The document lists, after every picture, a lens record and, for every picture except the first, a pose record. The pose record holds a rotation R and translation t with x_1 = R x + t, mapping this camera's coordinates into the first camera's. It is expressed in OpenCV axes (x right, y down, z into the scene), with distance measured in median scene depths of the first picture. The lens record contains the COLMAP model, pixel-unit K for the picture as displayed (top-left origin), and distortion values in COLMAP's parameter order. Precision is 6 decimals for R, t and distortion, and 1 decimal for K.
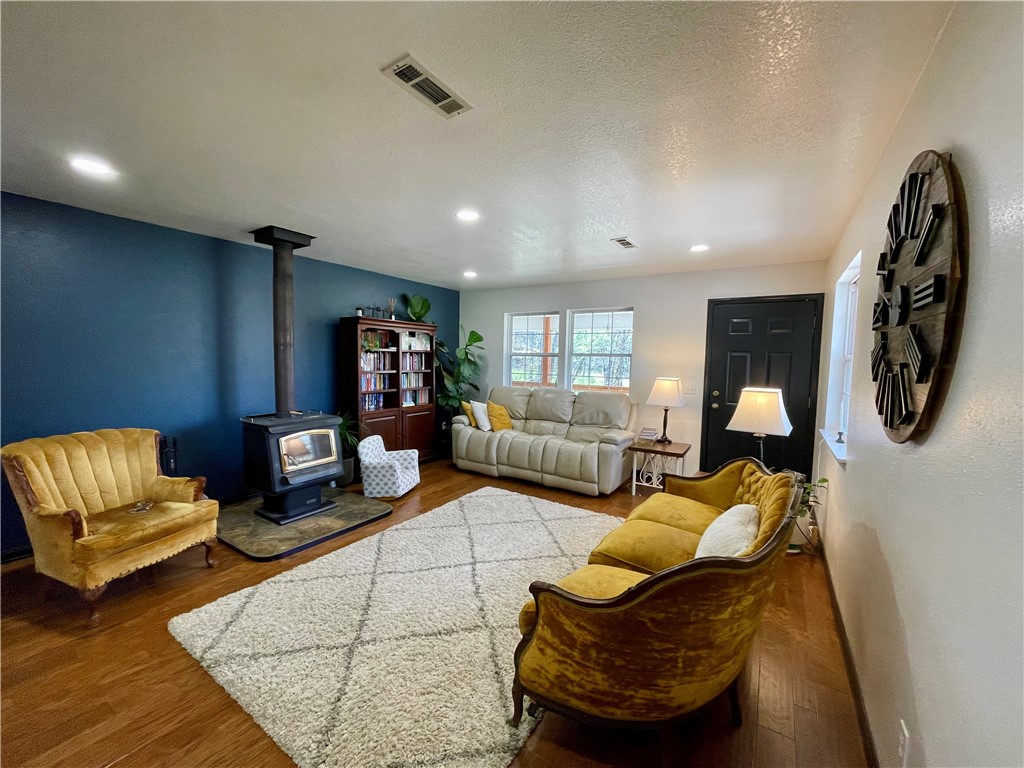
lens RADIAL K [[412.9, 0, 512.0], [0, 412.9, 384.0], [0, 0, 1]] dist [0.000655, 0.000004]
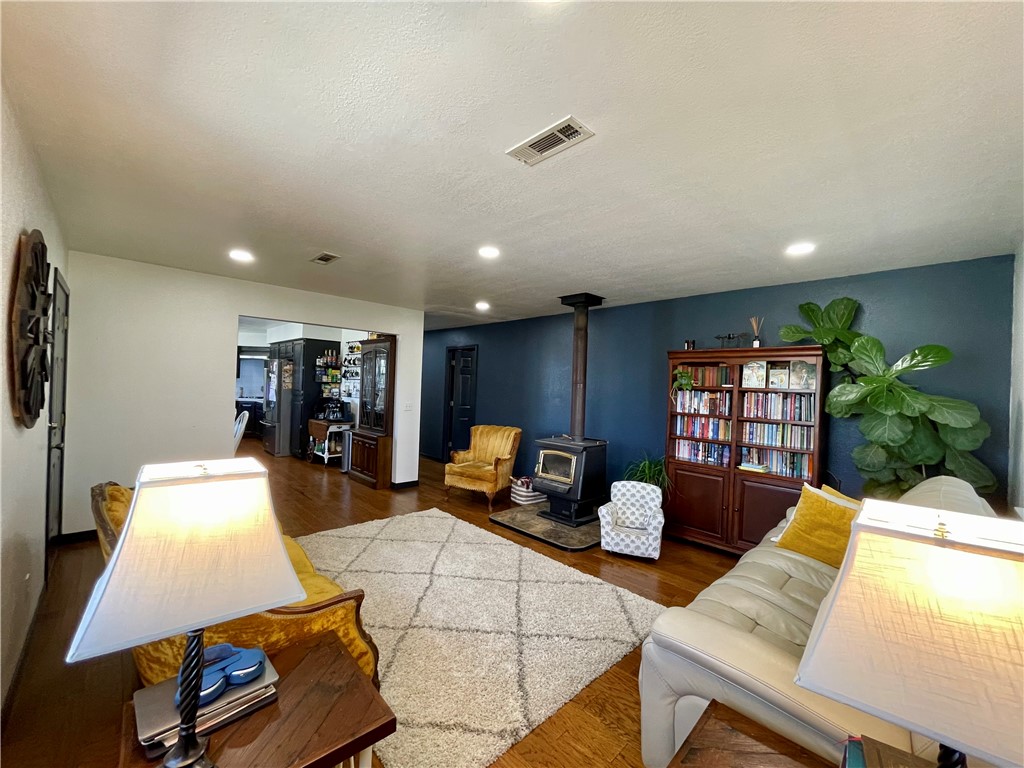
lens RADIAL K [[412.9, 0, 512.0], [0, 412.9, 384.0], [0, 0, 1]] dist [0.000655, 0.000004]
pose [[-0.231144, -0.029791, -0.972463, 0.595240], [-0.099528, 0.995011, -0.006825, -0.051771], [0.967815, 0.095210, -0.232956, 0.898931]]
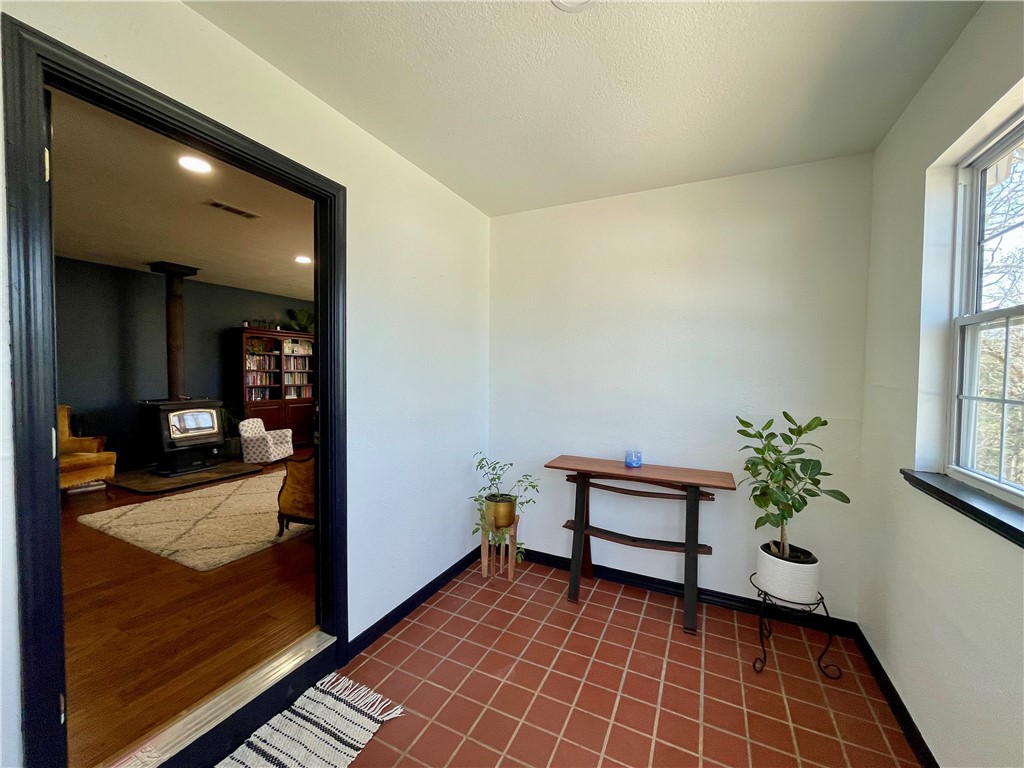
lens RADIAL K [[413.2, 0, 500.4], [0, 413.2, 384.2], [0, 0, 1]] dist [0.000090, 0.012451]
pose [[0.994676, -0.011662, 0.102392, 0.298923], [0.014673, 0.999480, -0.028698, 0.065806], [-0.102005, 0.030048, 0.994330, -0.372203]]
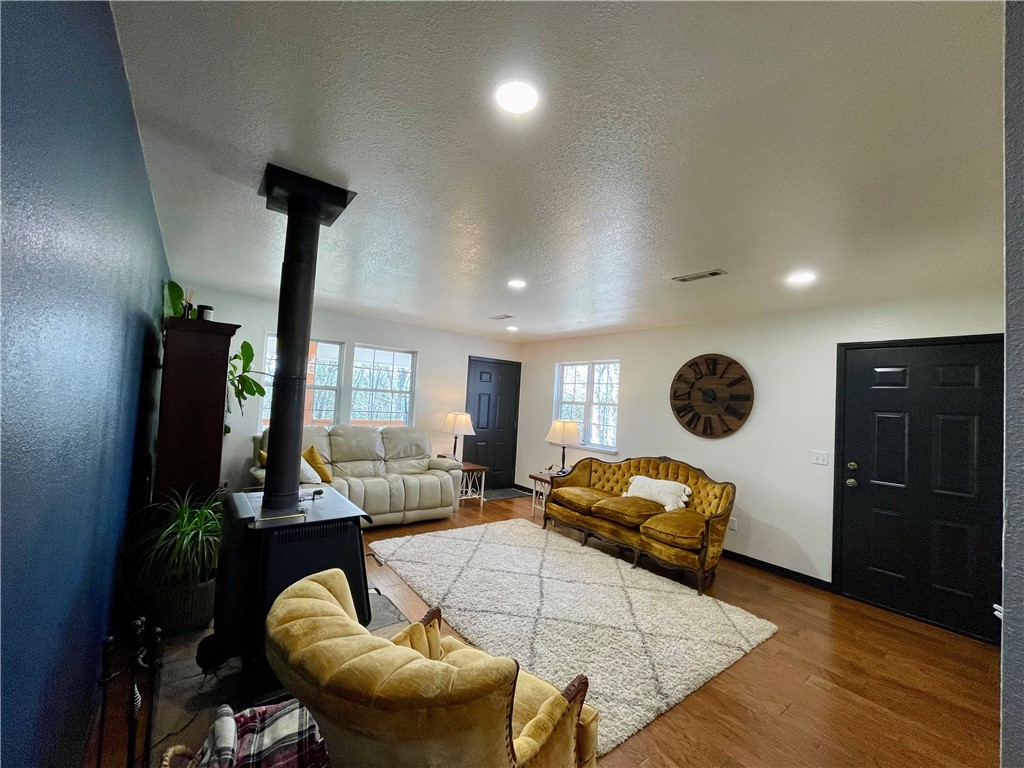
lens RADIAL K [[412.9, 0, 512.0], [0, 412.9, 384.0], [0, 0, 1]] dist [0.000655, 0.000004]
pose [[0.327118, 0.039228, 0.944169, -0.800093], [0.009482, 0.998951, -0.044789, -0.045253], [-0.944936, 0.023604, 0.326403, 0.421276]]
